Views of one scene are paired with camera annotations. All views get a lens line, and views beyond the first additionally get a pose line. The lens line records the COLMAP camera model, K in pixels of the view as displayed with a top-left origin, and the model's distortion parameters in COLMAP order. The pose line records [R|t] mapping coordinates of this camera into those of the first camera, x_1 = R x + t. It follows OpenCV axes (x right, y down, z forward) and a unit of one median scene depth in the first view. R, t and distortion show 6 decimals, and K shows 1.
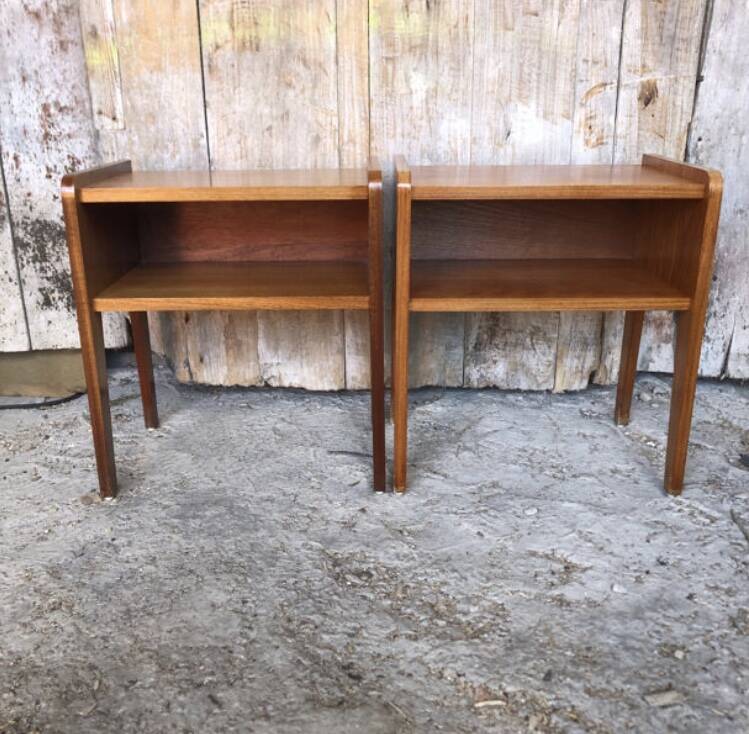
lens RADIAL K [[848.0, 0, 364.7], [0, 848.0, 358.6], [0, 0, 1]] dist [0.016836, -0.001428]
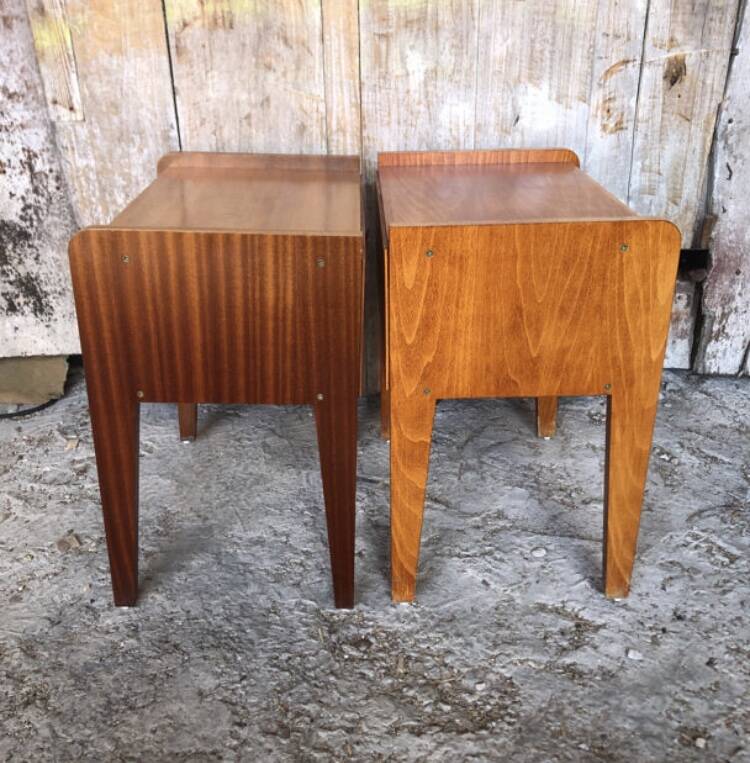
lens RADIAL K [[849.9, 0, 368.8], [0, 849.9, 382.1], [0, 0, 1]] dist [-0.002426, 0.048087]
pose [[0.999836, -0.014925, 0.010276, 0.000828], [0.013427, 0.991034, 0.132931, -0.136501], [-0.012167, -0.132771, 0.991072, 0.099085]]
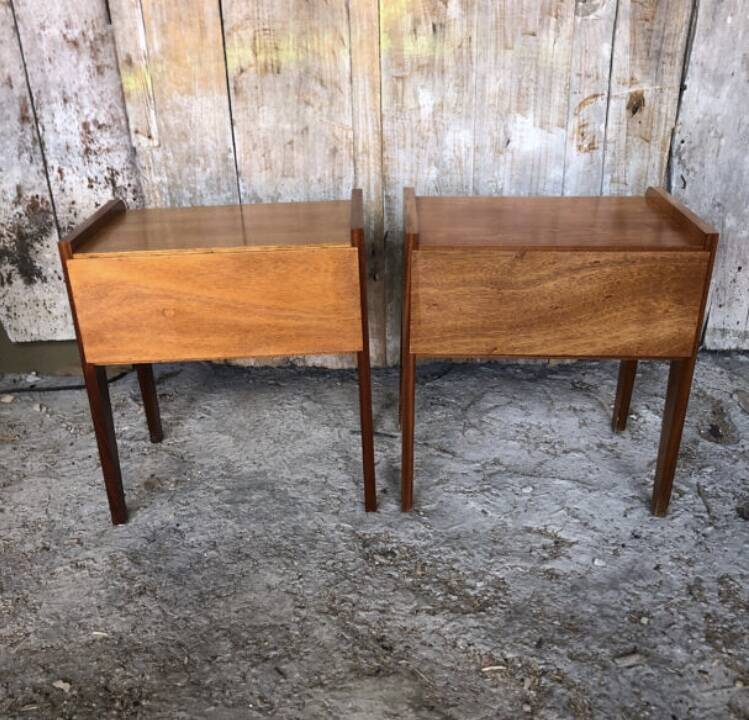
lens RADIAL K [[850.7, 0, 365.4], [0, 850.7, 351.6], [0, 0, 1]] dist [0.053879, -0.129794]
pose [[0.999801, -0.019964, 0.000405, -0.025869], [0.019781, 0.992991, 0.116521, -0.155520], [-0.002728, -0.116490, 0.993188, -0.156498]]
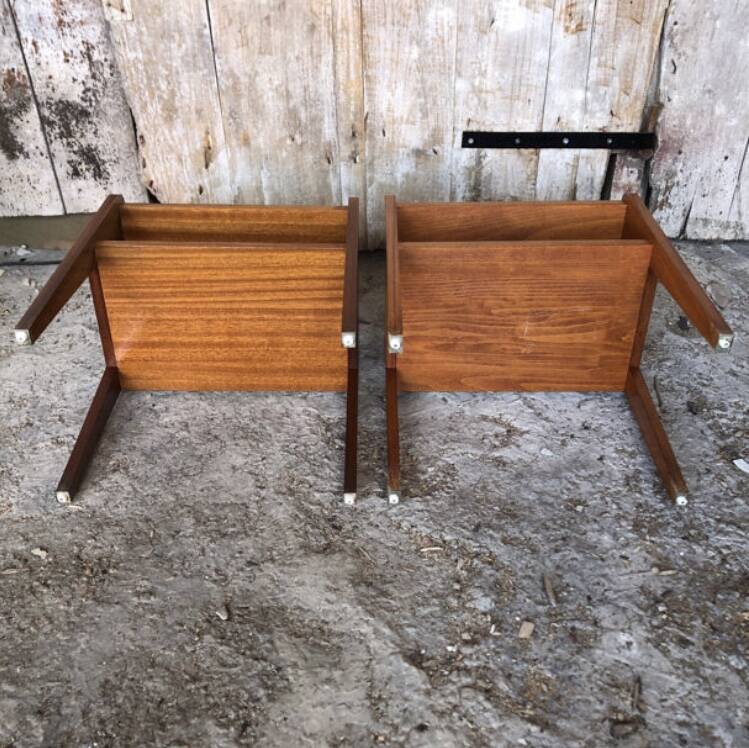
lens RADIAL K [[843.5, 0, 369.8], [0, 843.5, 355.9], [0, 0, 1]] dist [0.097218, -0.235192]
pose [[0.999692, 0.005885, -0.024112, 0.053858], [0.001444, 0.956046, 0.293214, -0.216292], [0.024777, -0.293158, 0.955743, -0.171942]]
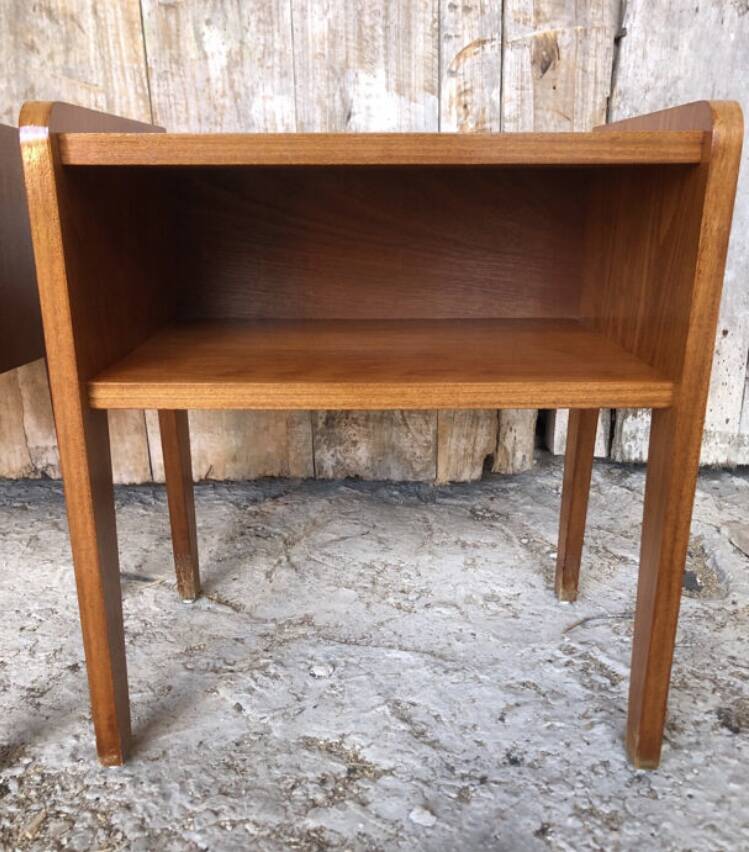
lens RADIAL K [[842.8, 0, 372.6], [0, 842.8, 451.9], [0, 0, 1]] dist [0.021872, -0.007691]
pose [[0.999772, -0.006800, -0.020219, 0.244467], [0.006654, 0.999951, -0.007274, 0.022401], [0.020267, 0.007138, 0.999769, 0.366609]]
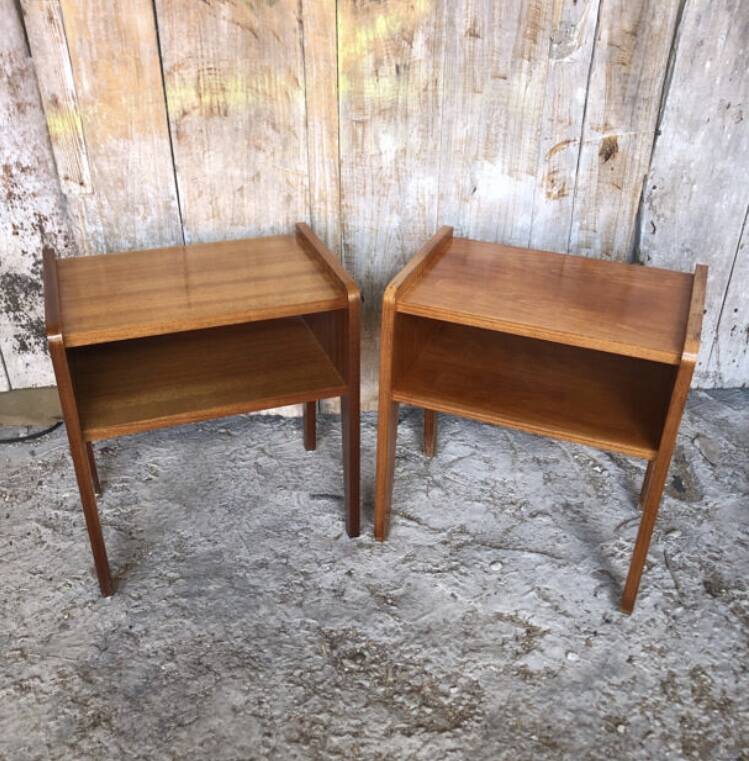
lens RADIAL K [[849.8, 0, 375.5], [0, 849.8, 364.2], [0, 0, 1]] dist [-0.001514, 0.042594]
pose [[0.995711, -0.034062, 0.086021, -0.056319], [0.014905, 0.976673, 0.214214, -0.340245], [-0.091311, -0.212013, 0.972992, -0.042298]]
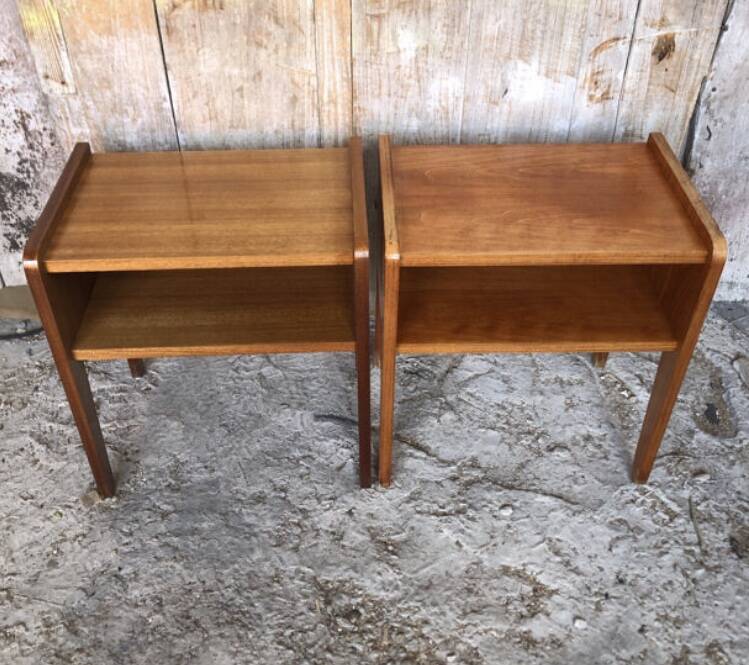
lens RADIAL K [[848.1, 0, 370.8], [0, 848.1, 295.1], [0, 0, 1]] dist [-0.010917, 0.065820]
pose [[0.999403, -0.012822, 0.032084, -0.007135], [0.000367, 0.932481, 0.361218, -0.472747], [-0.034549, -0.360991, 0.931929, 0.105011]]
